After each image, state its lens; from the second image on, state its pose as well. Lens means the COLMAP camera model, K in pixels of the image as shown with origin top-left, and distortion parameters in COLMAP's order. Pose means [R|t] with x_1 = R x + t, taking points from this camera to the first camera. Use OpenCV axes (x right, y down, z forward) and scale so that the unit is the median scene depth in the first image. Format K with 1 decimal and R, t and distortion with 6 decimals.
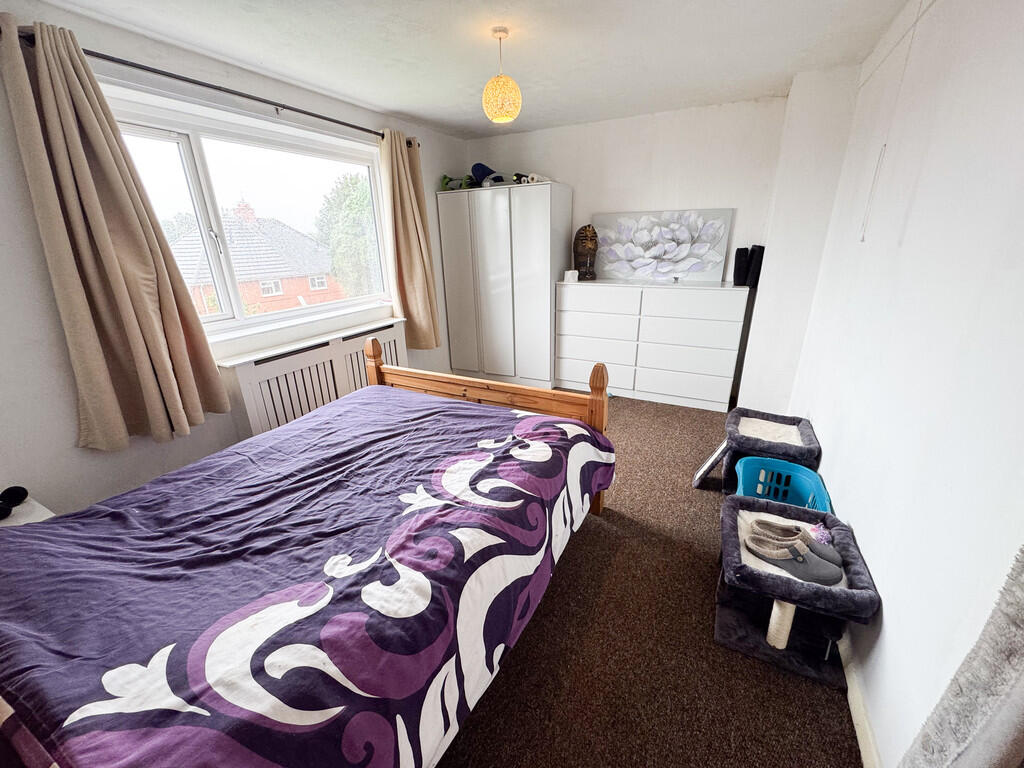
lens RADIAL K [[409.4, 0, 512.0], [0, 409.4, 384.0], [0, 0, 1]] dist [-0.003358, -0.000074]
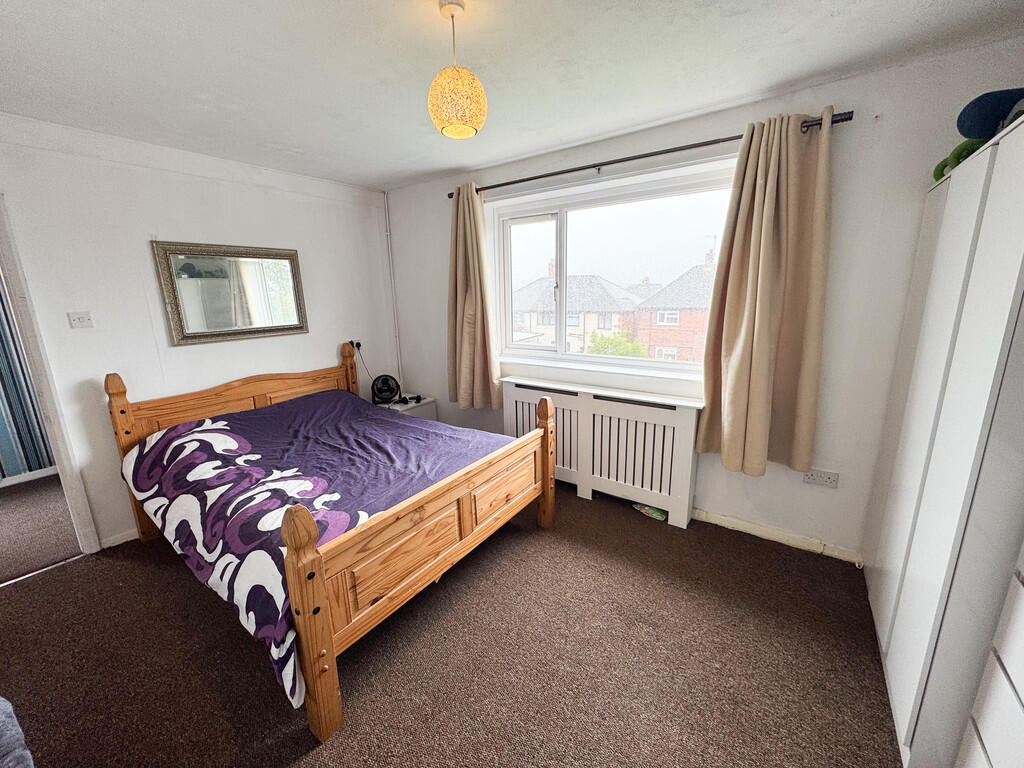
lens RADIAL K [[409.4, 0, 512.0], [0, 409.4, 384.0], [0, 0, 1]] dist [-0.003358, -0.000074]
pose [[-0.142559, 0.237216, -0.960940, 0.742532], [-0.314117, 0.909825, 0.271199, -0.498040], [0.938620, 0.340510, -0.055190, 1.326367]]
